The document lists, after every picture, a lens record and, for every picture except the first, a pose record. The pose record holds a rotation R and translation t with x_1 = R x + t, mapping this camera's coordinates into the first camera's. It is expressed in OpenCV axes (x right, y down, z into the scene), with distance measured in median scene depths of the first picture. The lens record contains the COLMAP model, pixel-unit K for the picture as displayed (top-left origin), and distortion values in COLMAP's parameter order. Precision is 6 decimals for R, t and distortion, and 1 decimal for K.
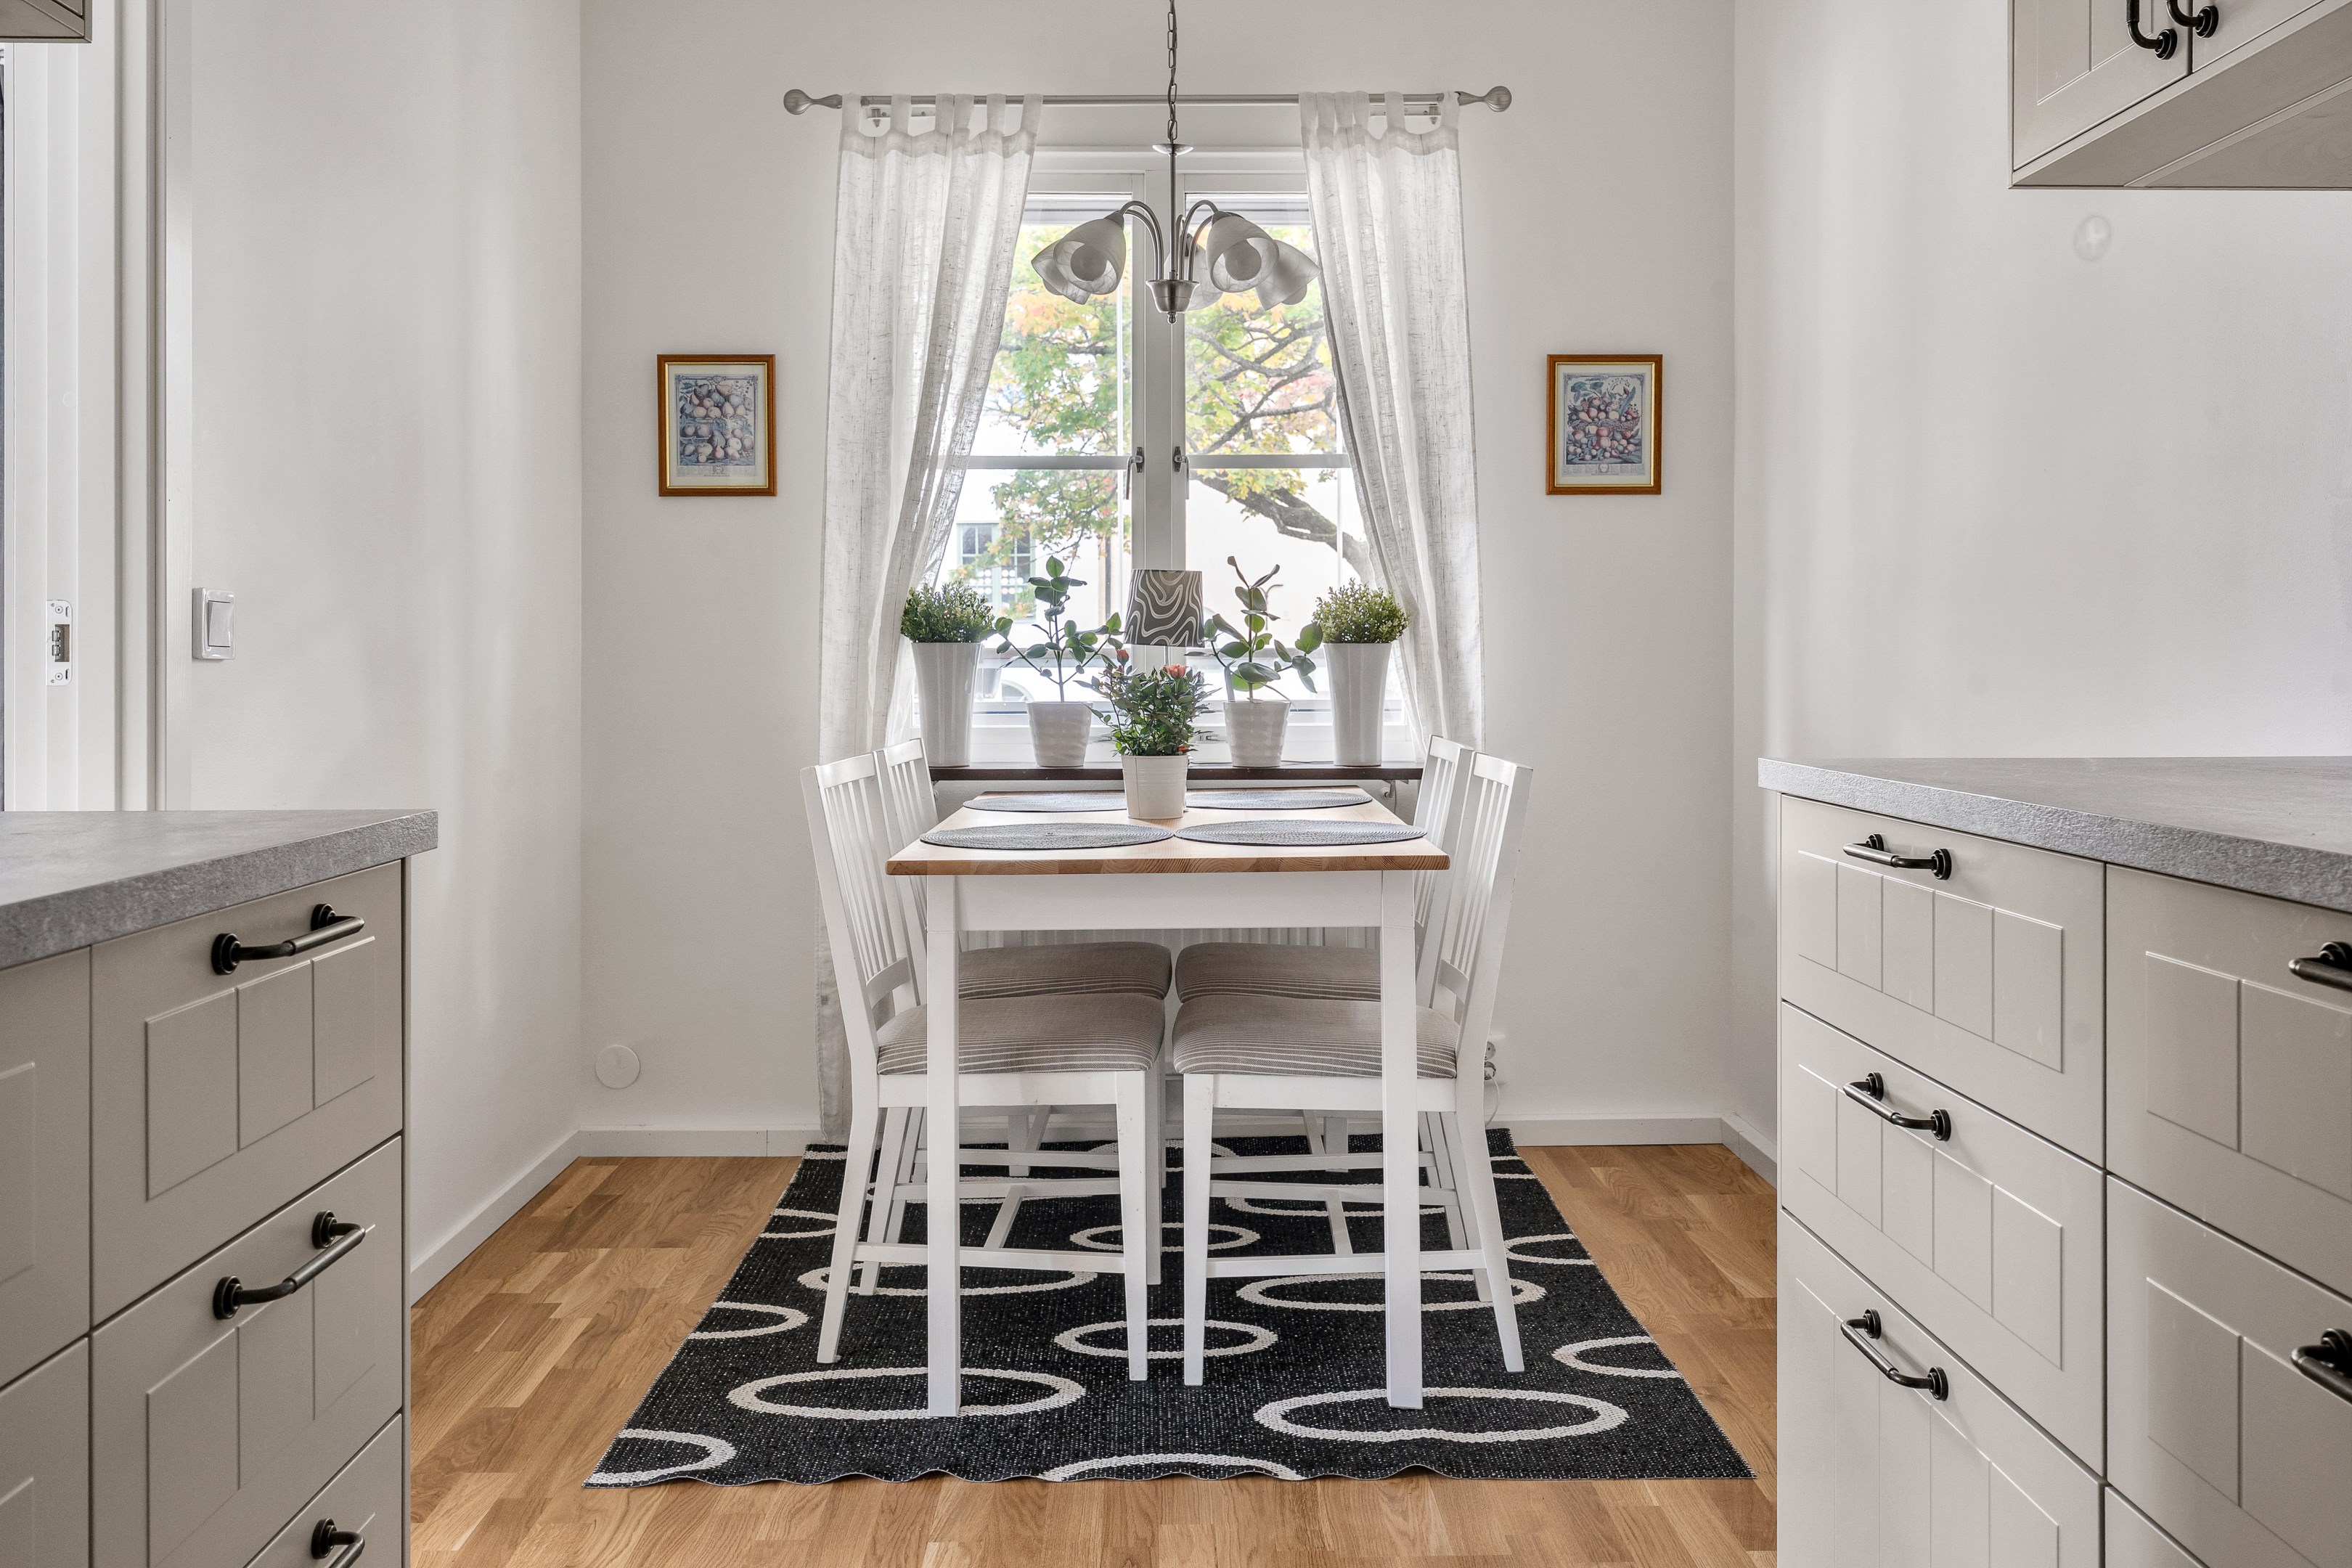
lens RADIAL K [[2136.1, 0, 1181.8], [0, 2136.1, 702.8], [0, 0, 1]] dist [-0.000261, -0.000038]
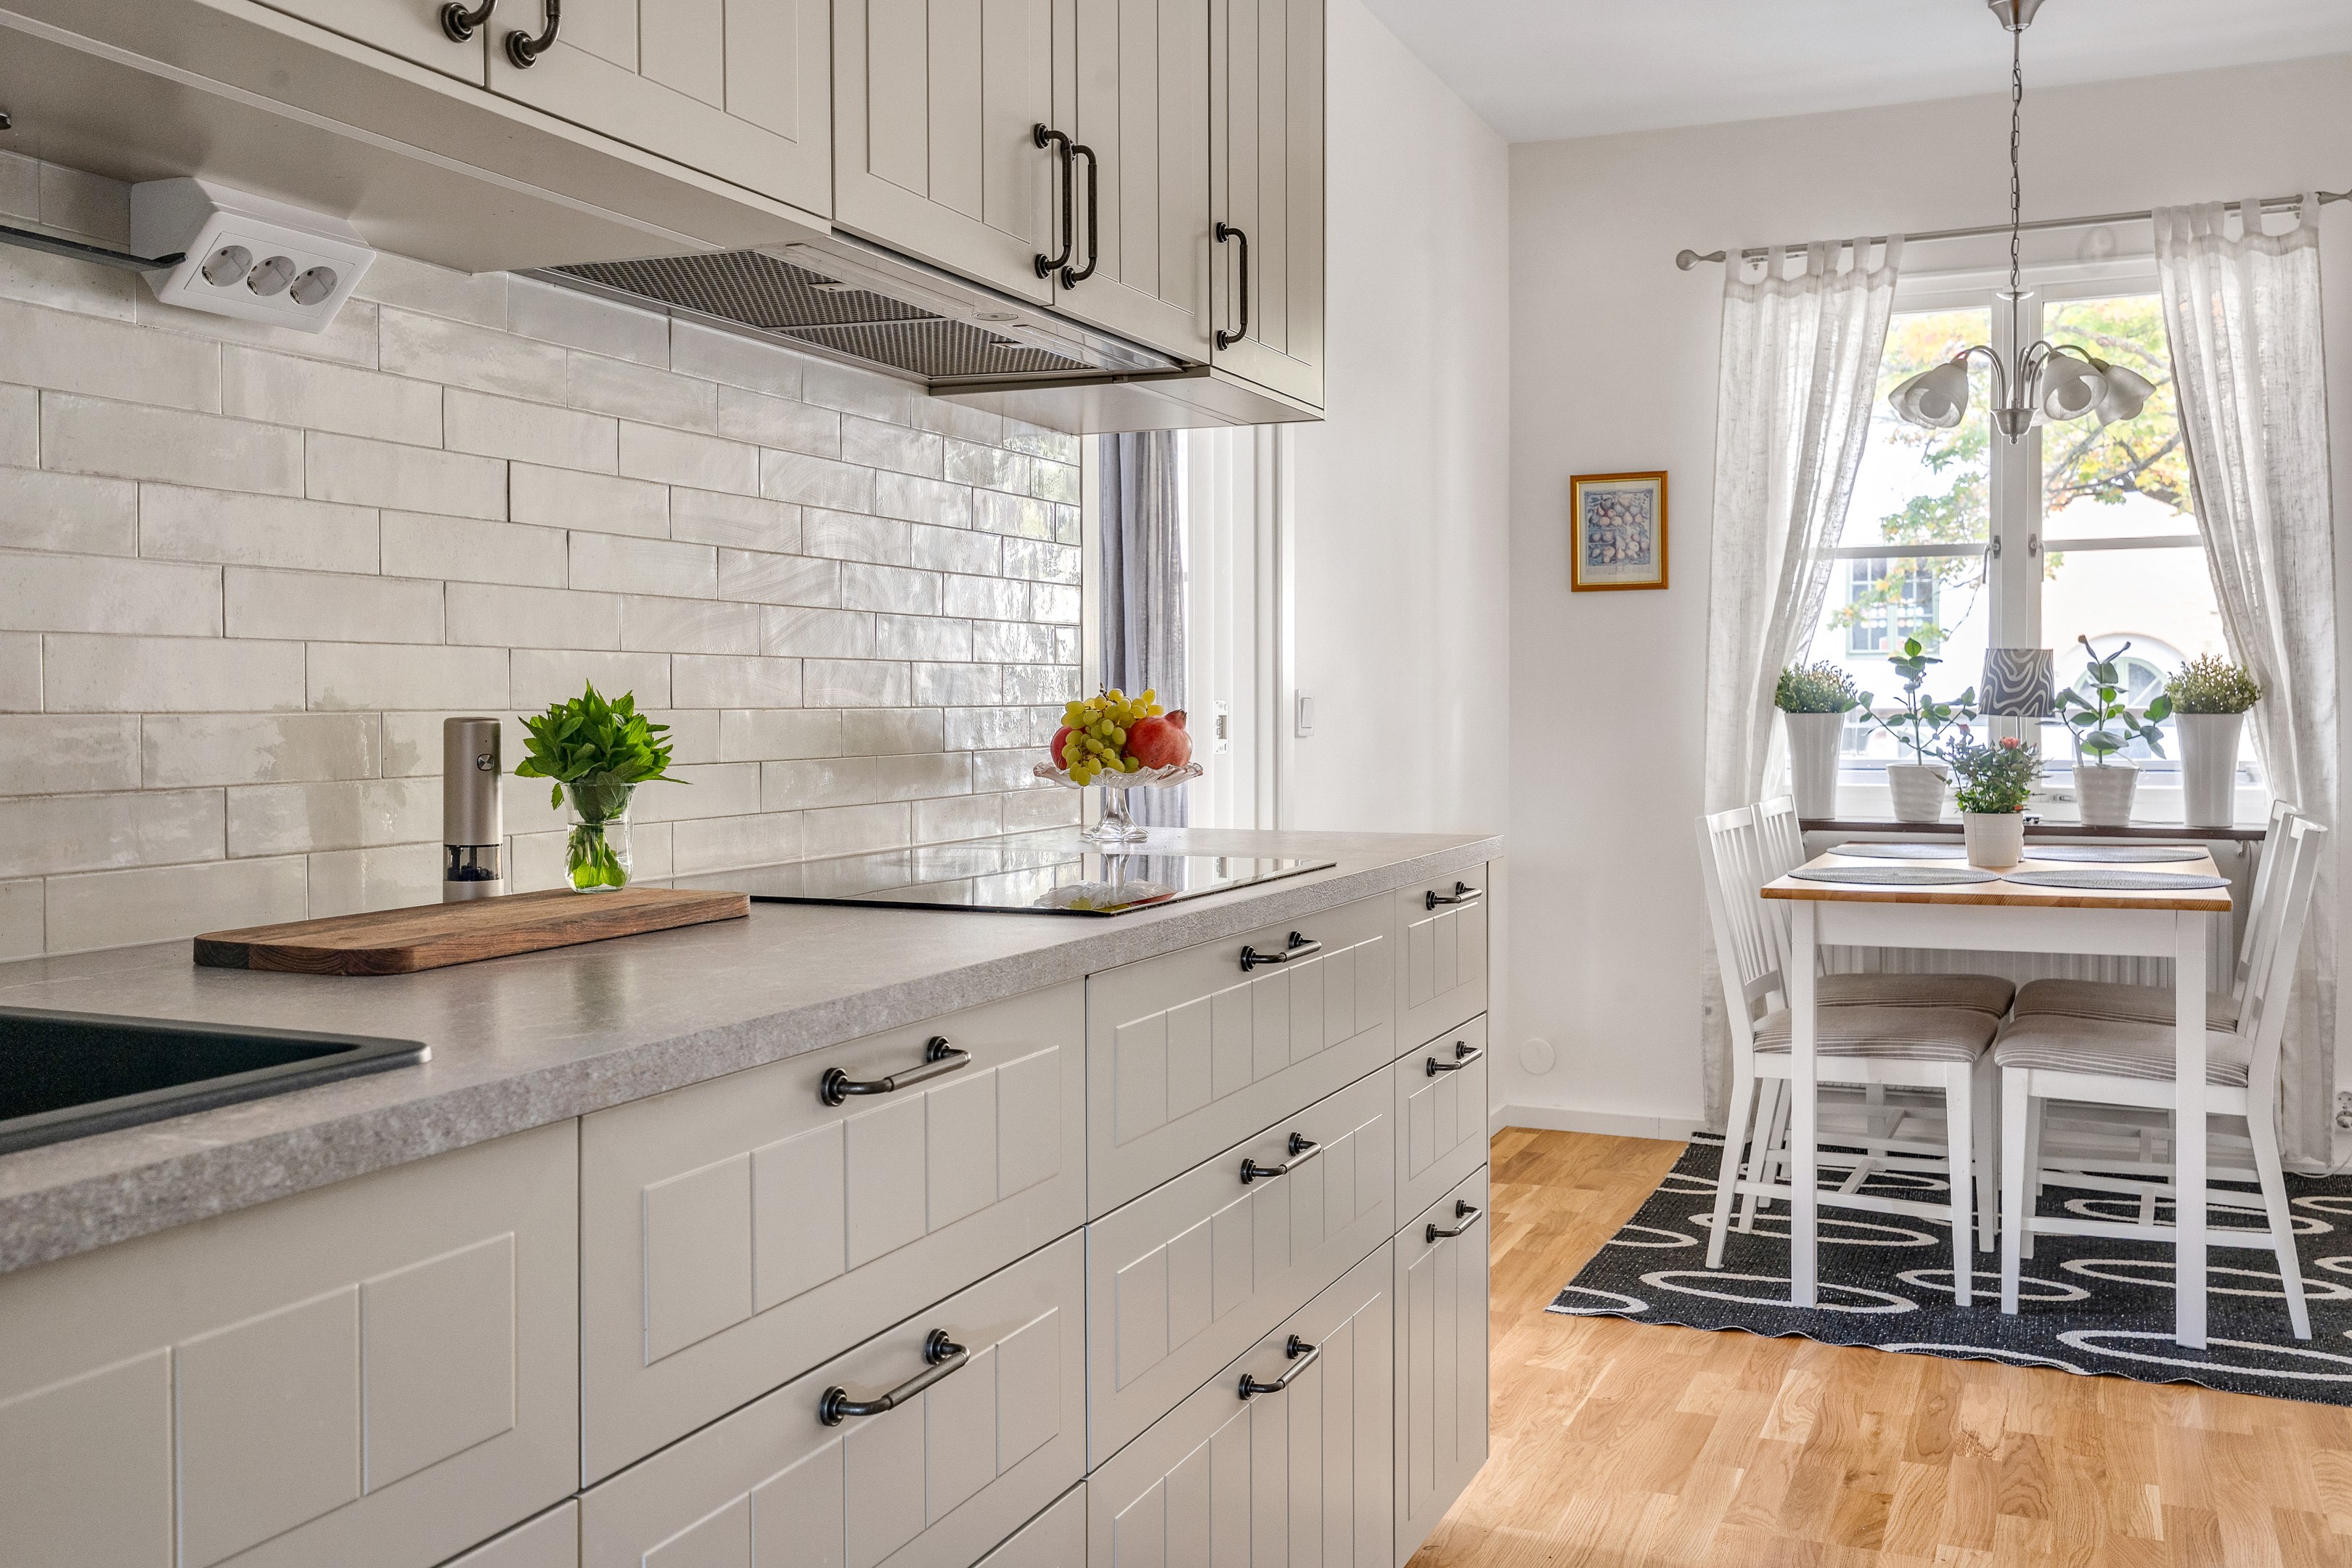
lens RADIAL K [[2136.1, 0, 1181.8], [0, 2136.1, 702.8], [0, 0, 1]] dist [-0.000261, -0.000038]
pose [[0.919825, 0.000719, -0.392329, 0.032068], [-0.009812, 0.999728, -0.021172, -0.006078], [0.392207, 0.023325, 0.919581, -0.227781]]
